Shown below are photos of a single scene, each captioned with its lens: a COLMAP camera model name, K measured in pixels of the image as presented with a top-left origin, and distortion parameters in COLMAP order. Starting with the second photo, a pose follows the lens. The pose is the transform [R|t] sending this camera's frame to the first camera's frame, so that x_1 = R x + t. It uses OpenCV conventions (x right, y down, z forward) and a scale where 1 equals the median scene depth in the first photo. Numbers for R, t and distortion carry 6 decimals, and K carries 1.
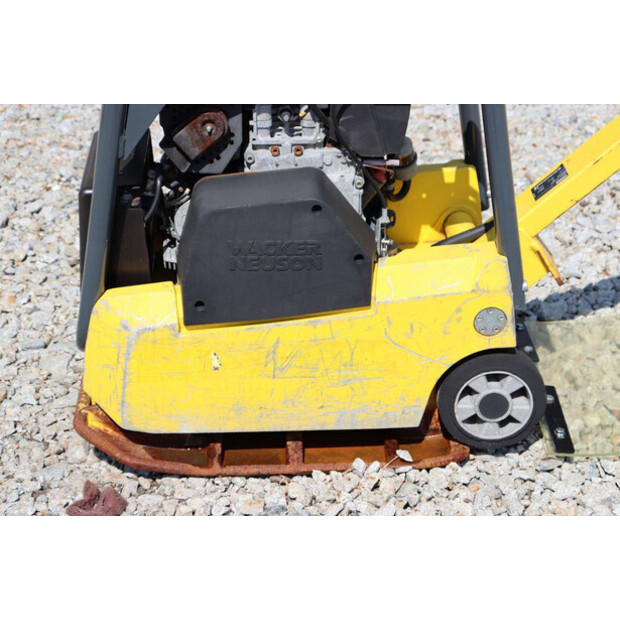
lens RADIAL K [[1459.3, 0, 309.9], [0, 1459.3, 316.4], [0, 0, 1]] dist [0.358509, 0.723591]
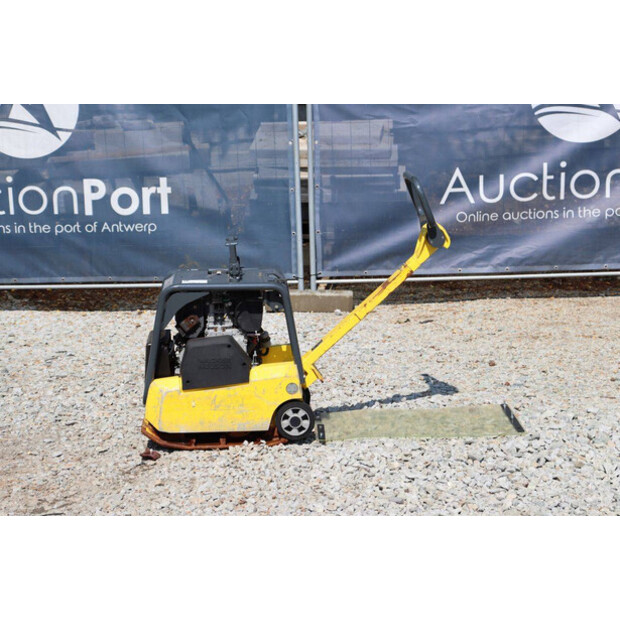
lens RADIAL K [[1459.3, 0, 309.9], [0, 1459.3, 316.4], [0, 0, 1]] dist [0.358509, 0.723591]
pose [[0.999936, -0.009430, 0.006240, 0.137678], [0.010731, 0.965364, -0.260687, 0.584519], [-0.003565, 0.260737, 0.965403, -1.689448]]
